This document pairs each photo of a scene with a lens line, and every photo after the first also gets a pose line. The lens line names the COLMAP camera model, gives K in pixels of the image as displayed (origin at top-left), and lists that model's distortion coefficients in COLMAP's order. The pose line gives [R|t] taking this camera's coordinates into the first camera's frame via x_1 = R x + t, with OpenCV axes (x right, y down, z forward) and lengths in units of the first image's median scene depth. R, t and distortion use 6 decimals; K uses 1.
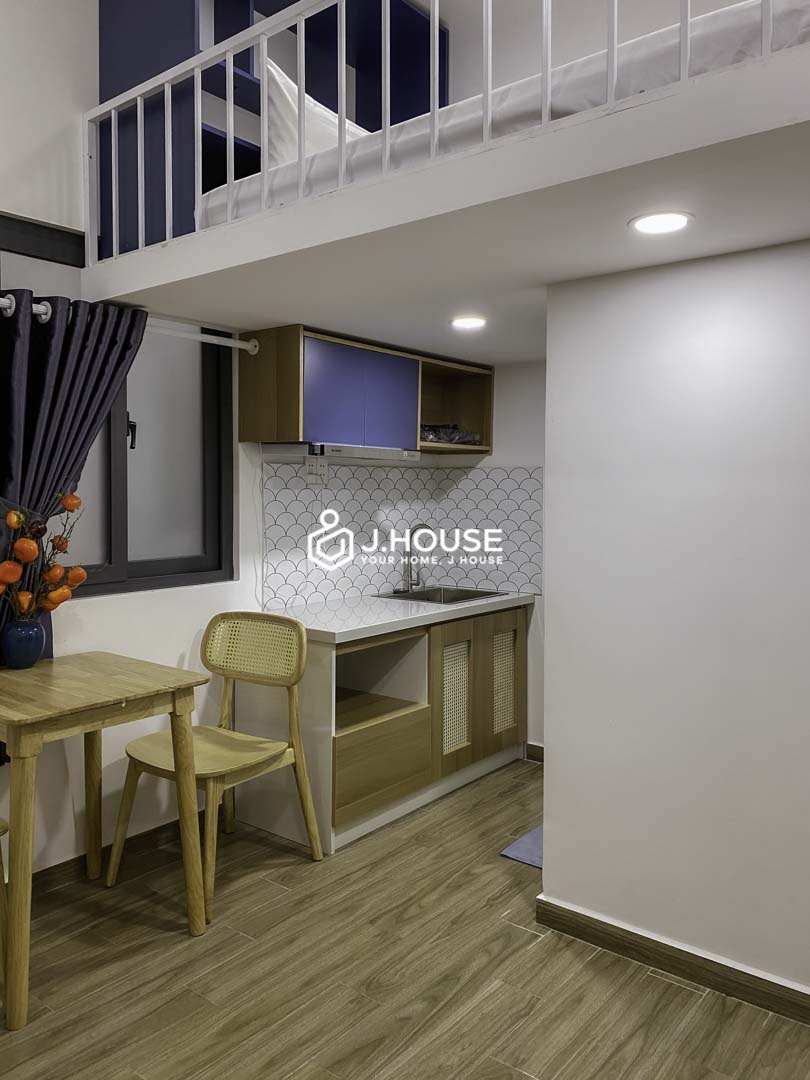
lens RADIAL K [[829.3, 0, 404.4], [0, 829.3, 508.6], [0, 0, 1]] dist [0.004460, -0.005494]
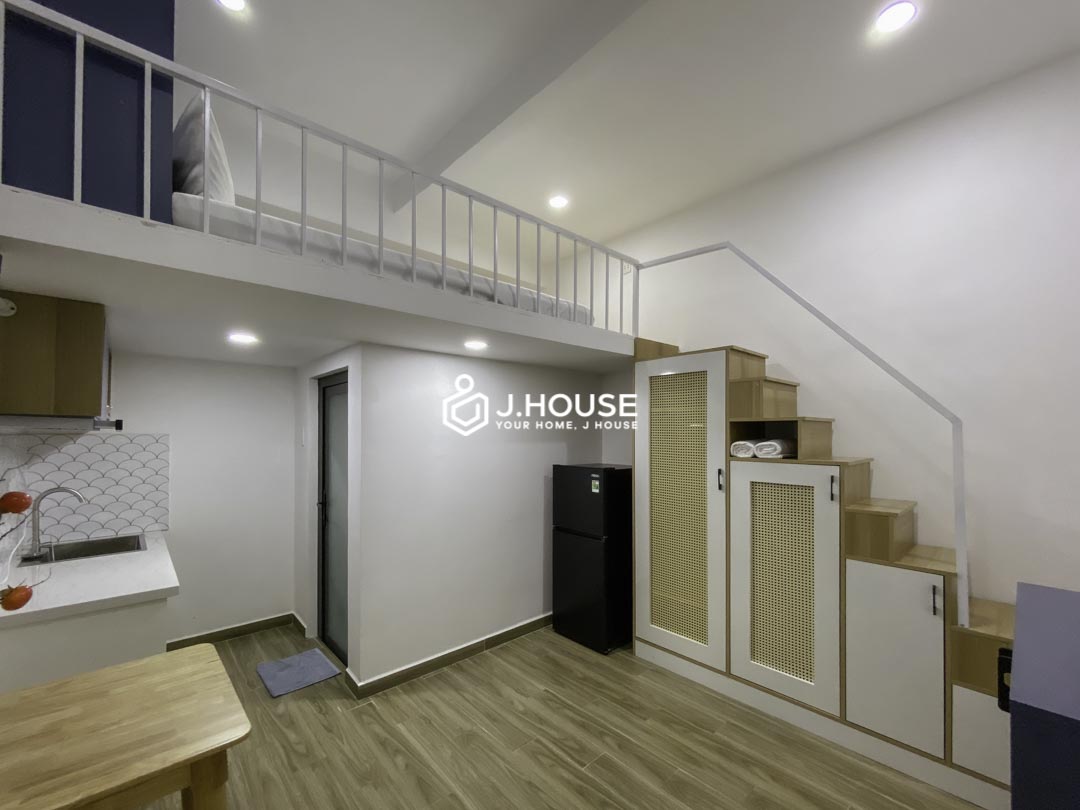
lens RADIAL K [[451.0, 0, 529.1], [0, 451.0, 427.5], [0, 0, 1]] dist [0.000889, 0.000076]
pose [[0.165197, 0.010816, 0.986201, -0.629024], [0.024154, 0.999596, -0.015009, -0.049207], [-0.985965, 0.026300, 0.164869, 0.404439]]
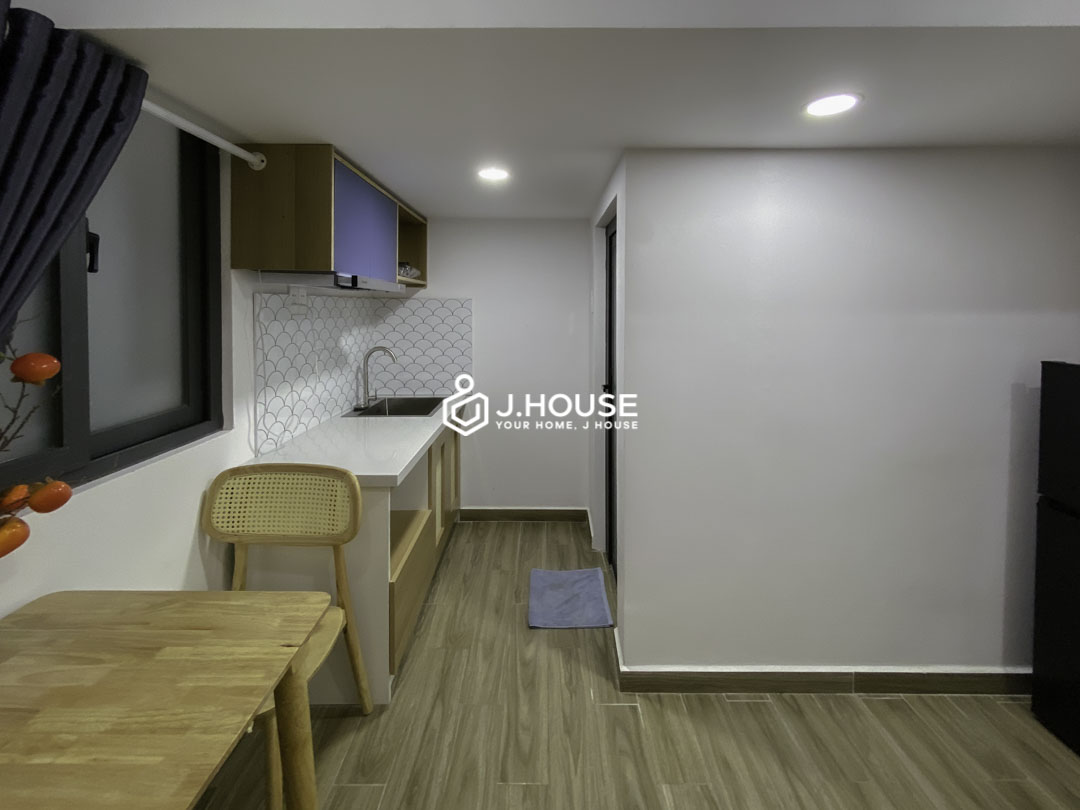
lens RADIAL K [[468.2, 0, 541.2], [0, 468.2, 317.1], [0, 0, 1]] dist [0.001734, 0.000259]
pose [[0.778613, -0.015198, 0.627320, -0.289737], [0.014239, 0.999877, 0.006551, -0.032701], [-0.627343, 0.003832, 0.778734, 0.473815]]
